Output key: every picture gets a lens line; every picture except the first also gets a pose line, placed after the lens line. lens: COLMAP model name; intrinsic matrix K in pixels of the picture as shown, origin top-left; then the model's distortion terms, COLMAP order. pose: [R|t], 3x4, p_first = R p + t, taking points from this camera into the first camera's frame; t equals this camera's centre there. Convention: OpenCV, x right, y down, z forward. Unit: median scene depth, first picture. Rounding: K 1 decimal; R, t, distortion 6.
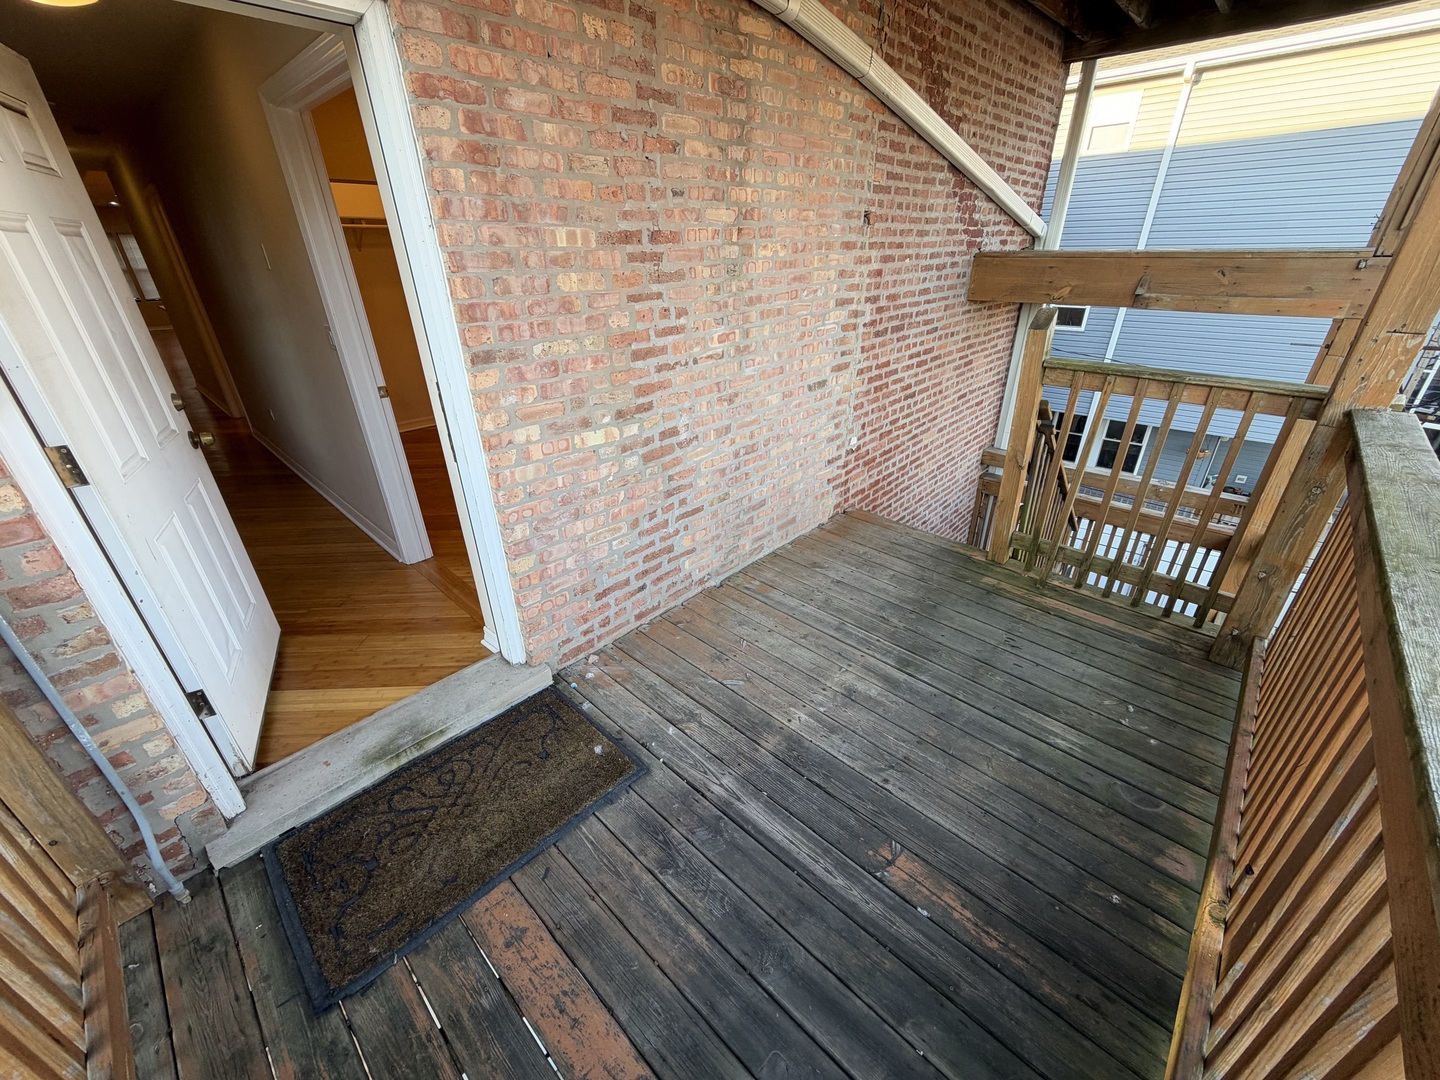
lens RADIAL K [[570.3, 0, 720.3], [0, 570.3, 539.2], [0, 0, 1]] dist [-0.004407, -0.000282]
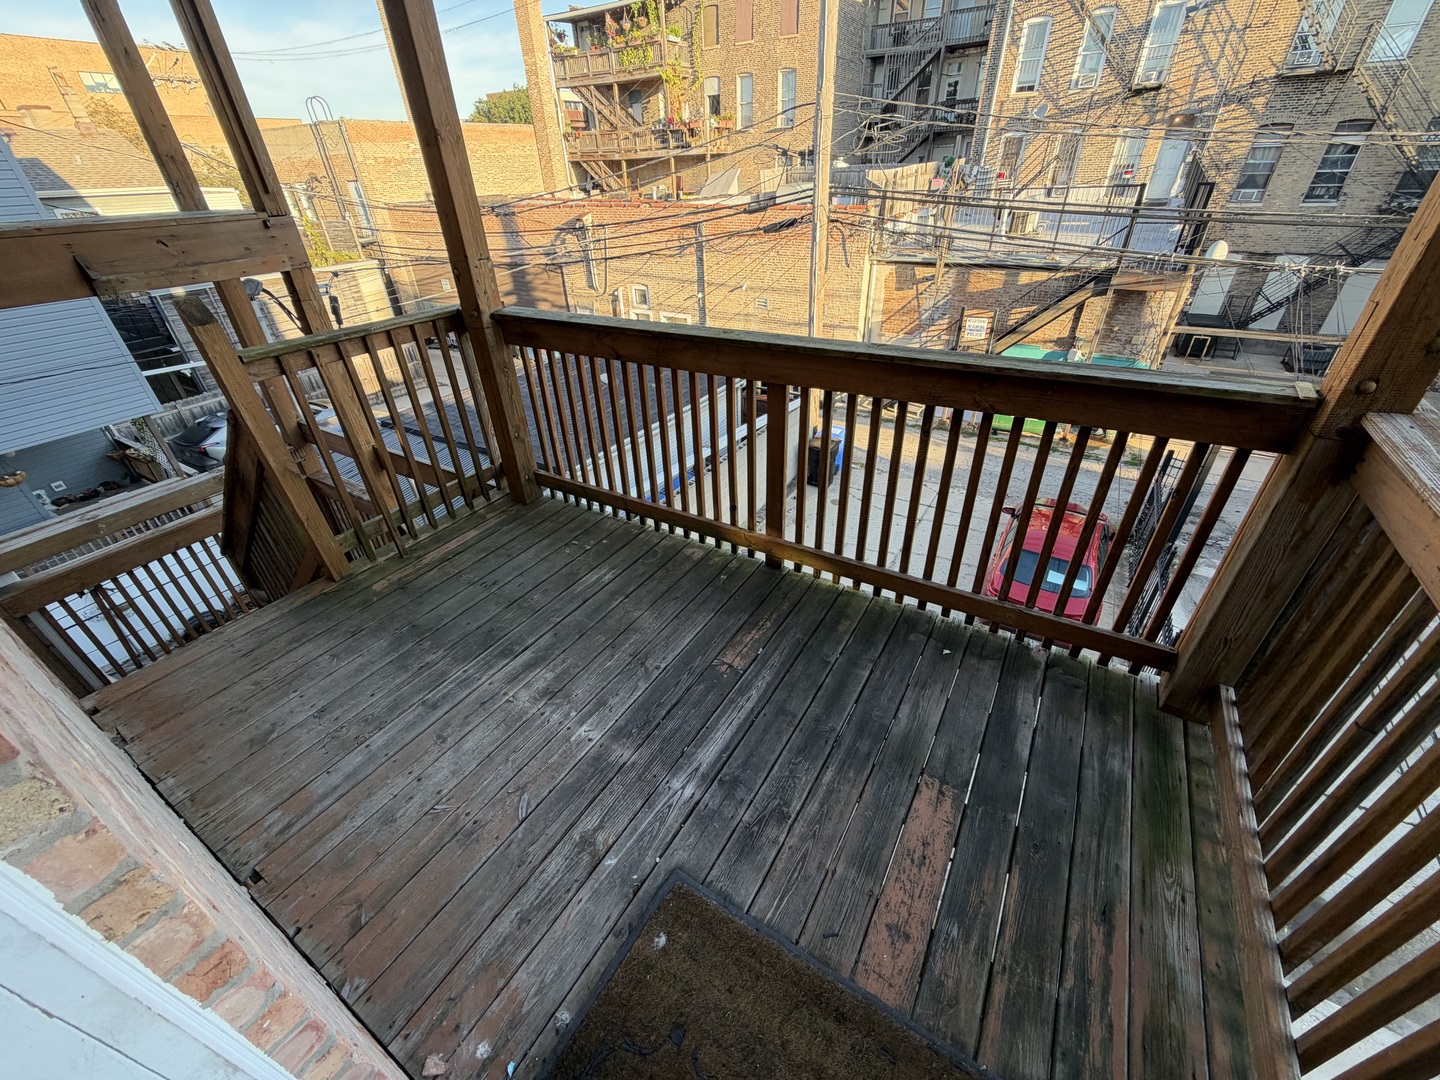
lens RADIAL K [[570.3, 0, 720.2], [0, 570.3, 537.0], [0, 0, 1]] dist [-0.004407, -0.000282]
pose [[-0.208293, -0.513759, 0.832265, -0.542116], [0.477537, 0.689191, 0.544954, -0.323367], [-0.853565, 0.510947, 0.101785, 0.577474]]
